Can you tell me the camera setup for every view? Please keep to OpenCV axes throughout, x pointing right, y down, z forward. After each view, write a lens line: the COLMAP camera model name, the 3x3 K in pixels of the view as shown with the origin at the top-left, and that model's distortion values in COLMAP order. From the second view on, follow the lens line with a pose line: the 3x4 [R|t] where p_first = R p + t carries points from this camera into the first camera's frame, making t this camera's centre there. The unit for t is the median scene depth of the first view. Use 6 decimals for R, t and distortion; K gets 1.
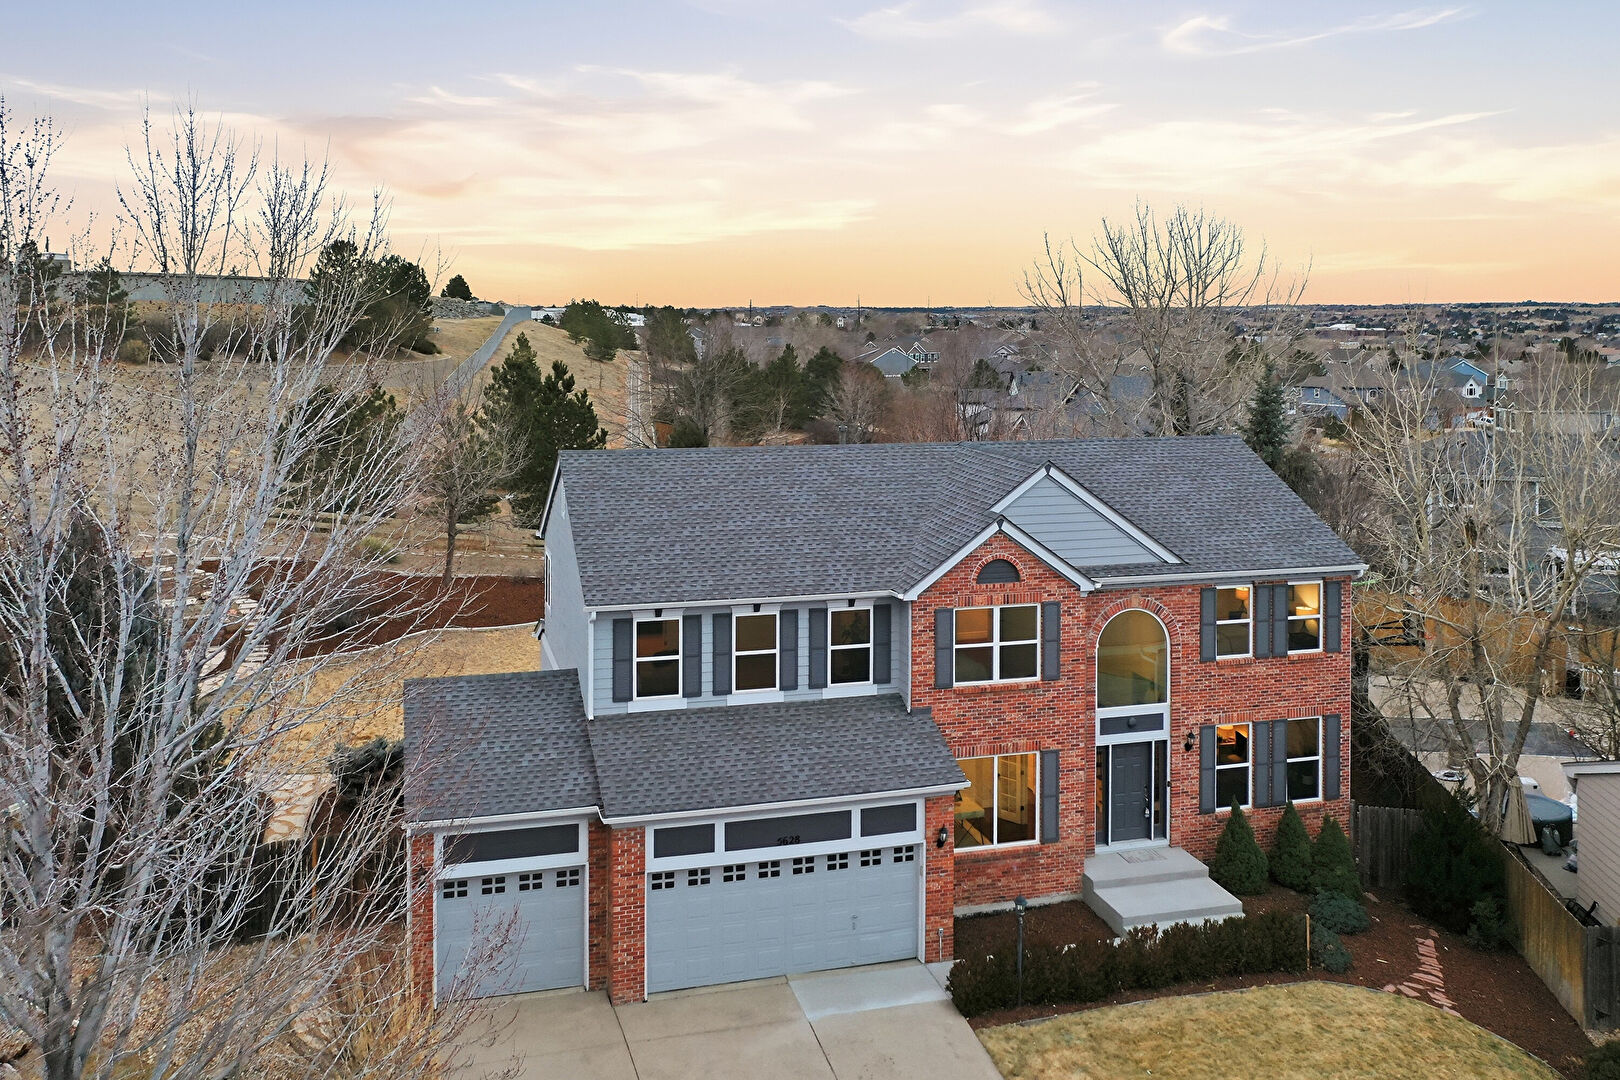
lens RADIAL K [[1373.8, 0, 813.2], [0, 1373.8, 354.3], [0, 0, 1]] dist [-0.000673, -0.001554]
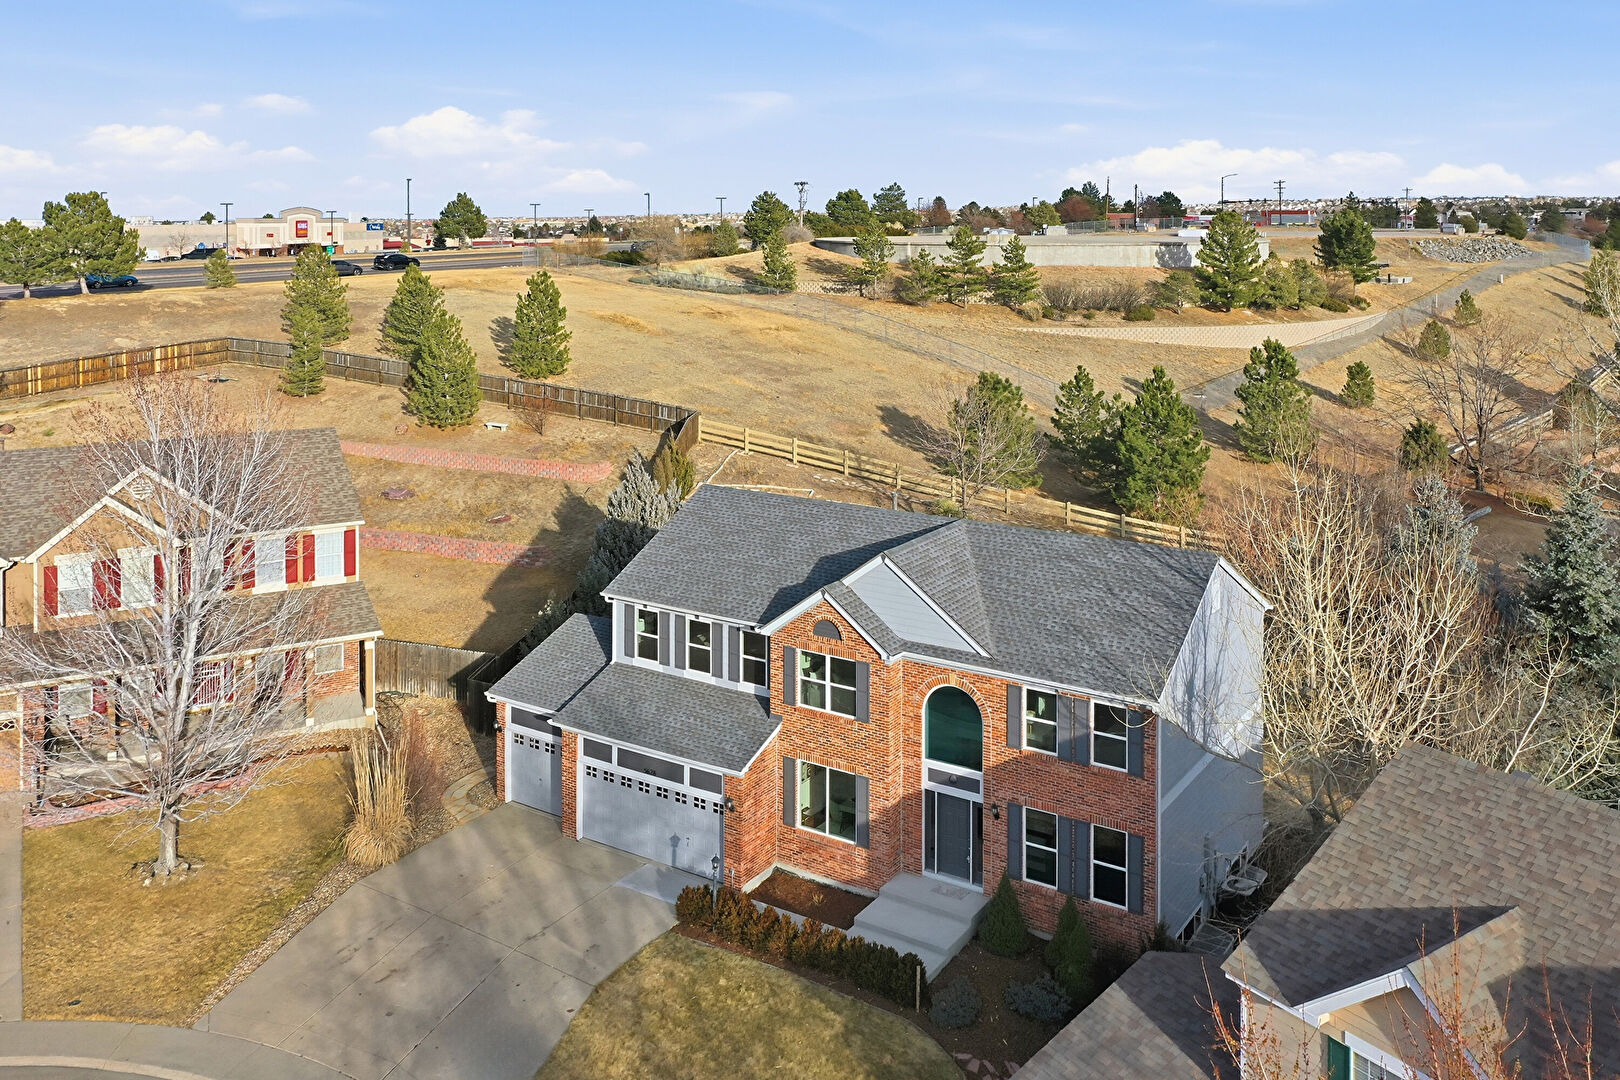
lens RADIAL K [[1363.1, 0, 812.1], [0, 1363.1, 249.8], [0, 0, 1]] dist [0.006681, -0.002609]
pose [[0.655459, 0.013440, -0.755111, 1.128047], [-0.016295, 0.999861, 0.003653, -0.215827], [0.755055, 0.009910, 0.655587, 0.119771]]
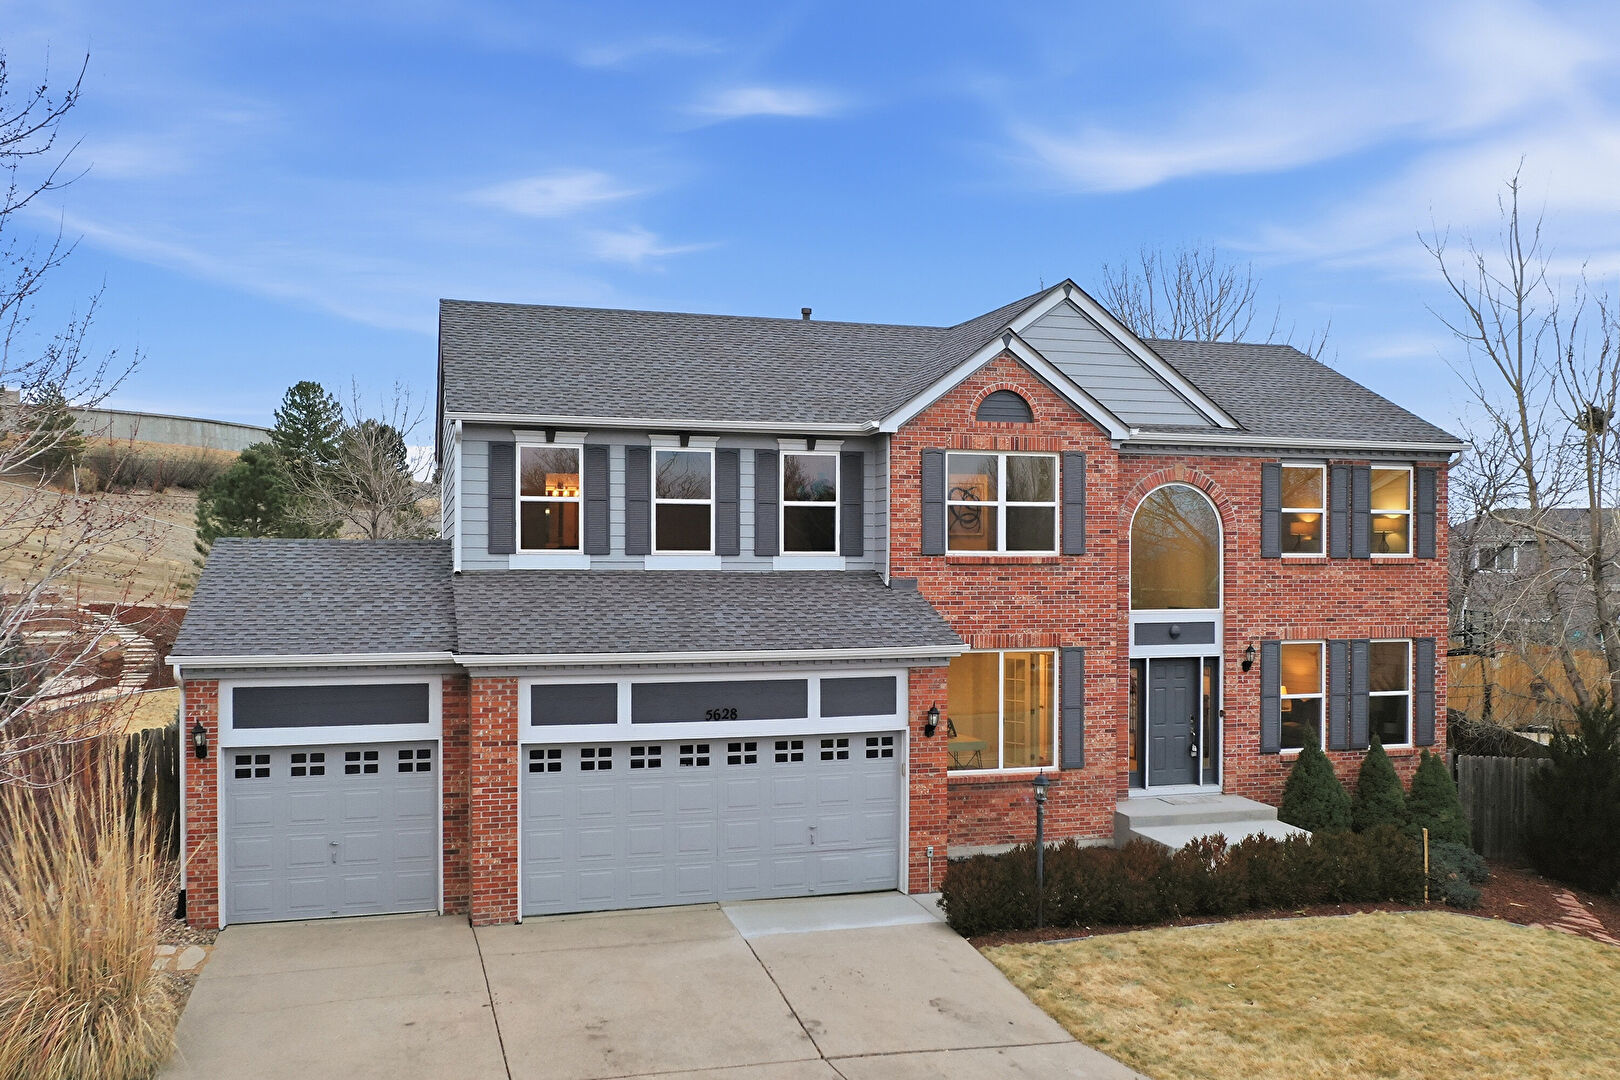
lens RADIAL K [[1328.2, 0, 810.6], [0, 1328.2, 583.8], [0, 0, 1]] dist [-0.002670, -0.000536]
pose [[0.999982, -0.001292, 0.005904, 0.023098], [0.001307, 0.999996, -0.002527, 0.260058], [-0.005900, 0.002535, 0.999979, 0.267967]]
